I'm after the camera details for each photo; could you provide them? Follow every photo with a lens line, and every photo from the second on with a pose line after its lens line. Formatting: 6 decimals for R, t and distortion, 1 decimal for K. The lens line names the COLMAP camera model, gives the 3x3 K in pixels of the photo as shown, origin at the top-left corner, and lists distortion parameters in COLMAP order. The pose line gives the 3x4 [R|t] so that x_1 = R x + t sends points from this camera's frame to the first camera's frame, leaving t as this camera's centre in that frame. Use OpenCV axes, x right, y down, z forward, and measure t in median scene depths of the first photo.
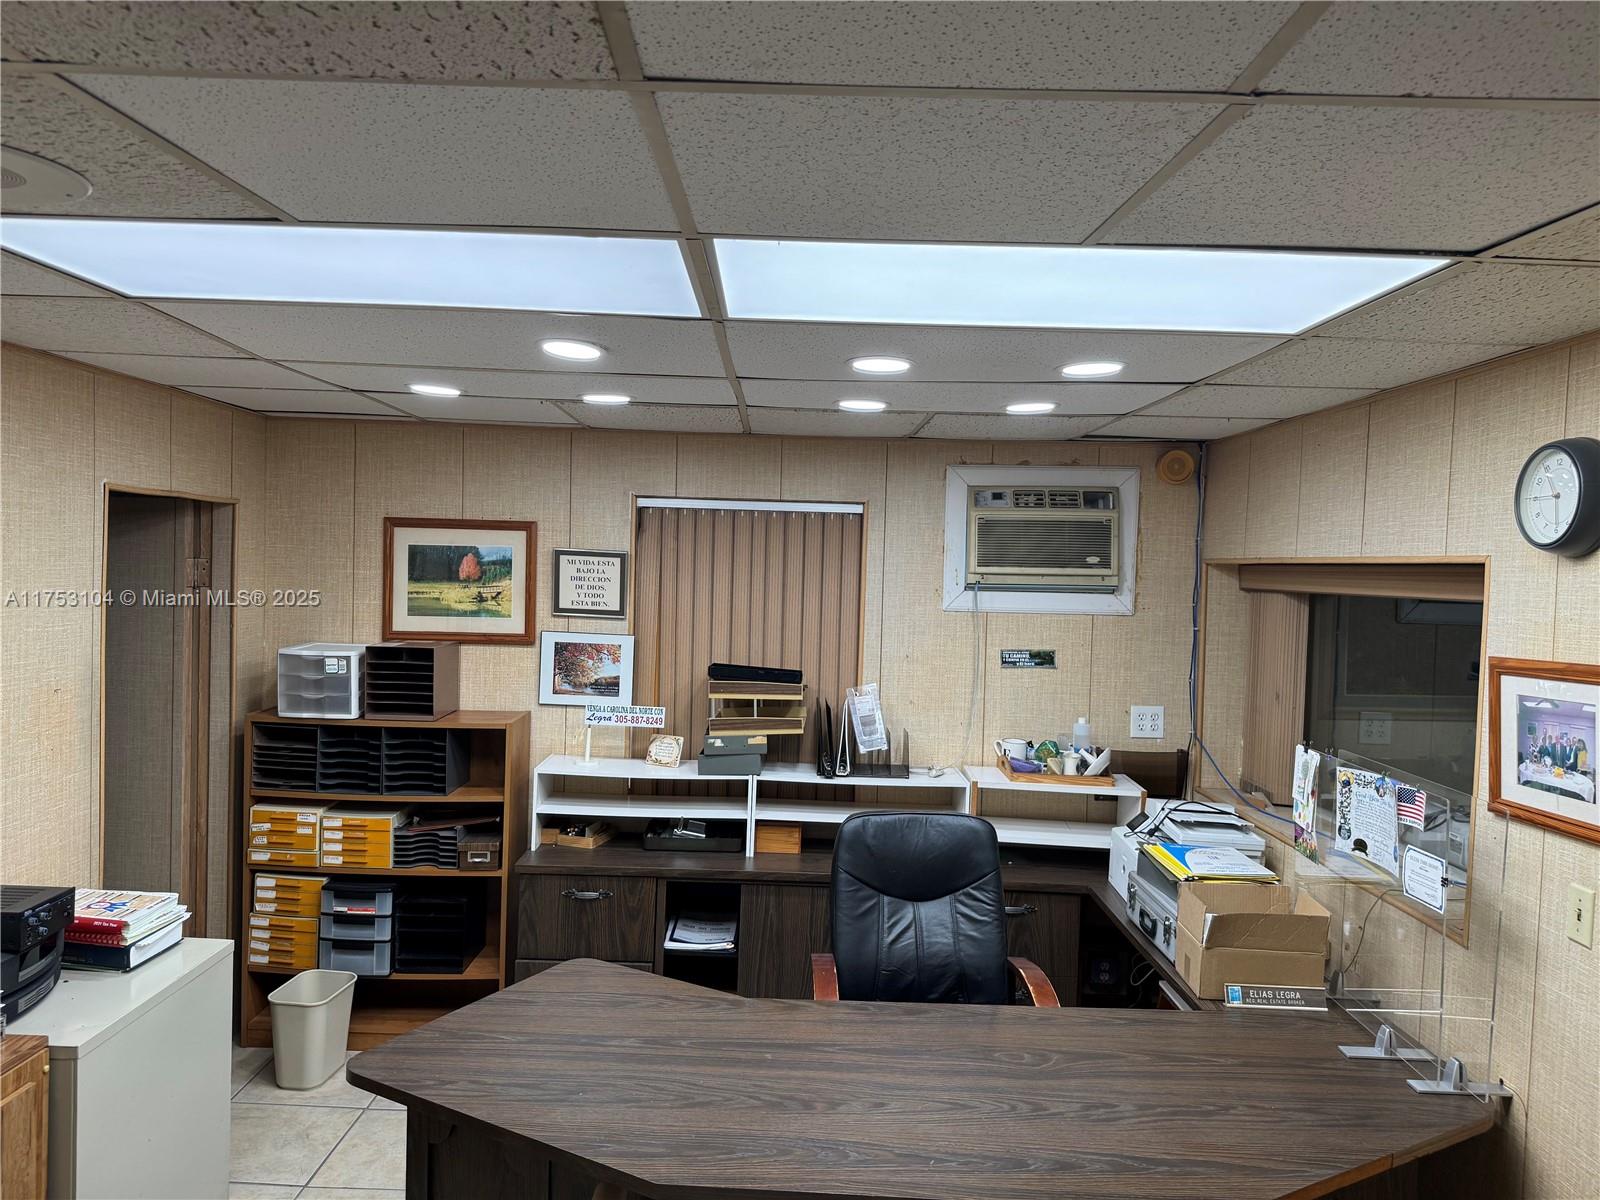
lens RADIAL K [[1124.5, 0, 788.9], [0, 1124.5, 603.5], [0, 0, 1]] dist [0.057682, -0.071808]
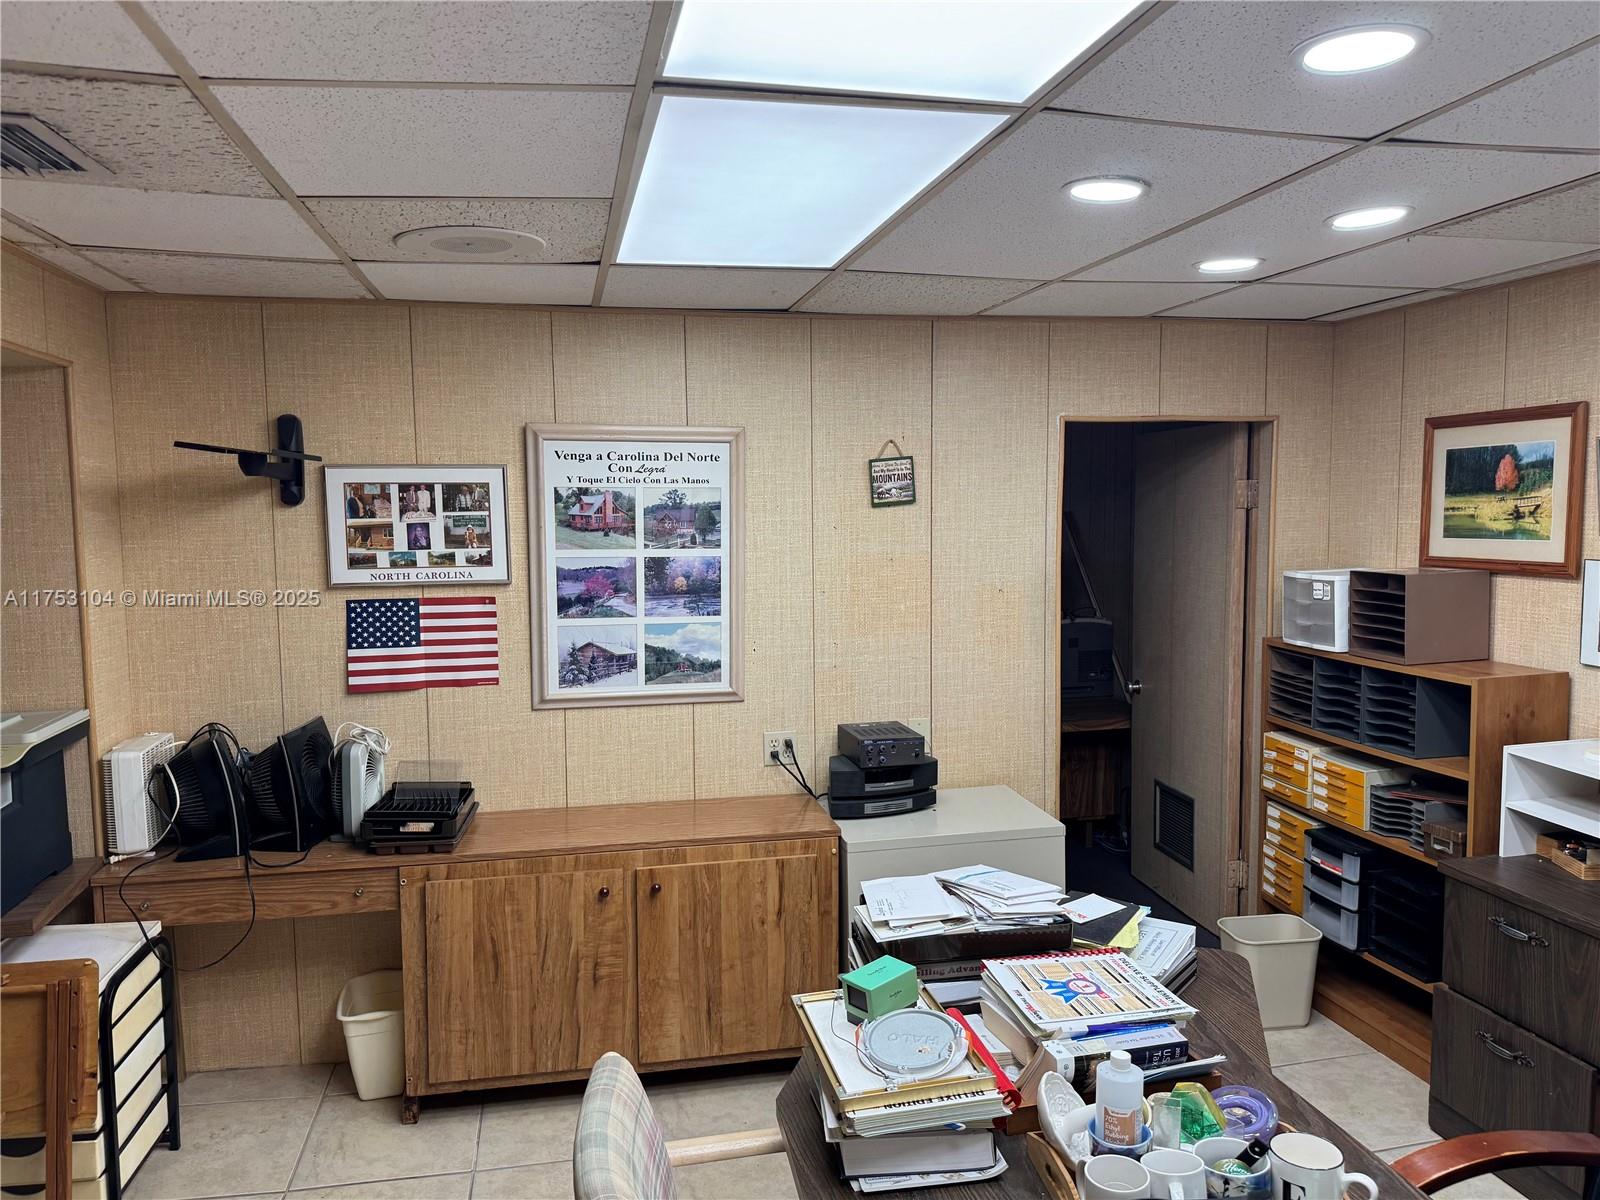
lens RADIAL K [[1163.6, 0, 806.4], [0, 1163.6, 614.8], [0, 0, 1]] dist [0.131966, -0.138401]
pose [[0.218598, 0.063479, -0.973748, 0.429140], [-0.014756, 0.997983, 0.061746, 0.021403], [0.975703, 0.000871, 0.219094, 0.393467]]
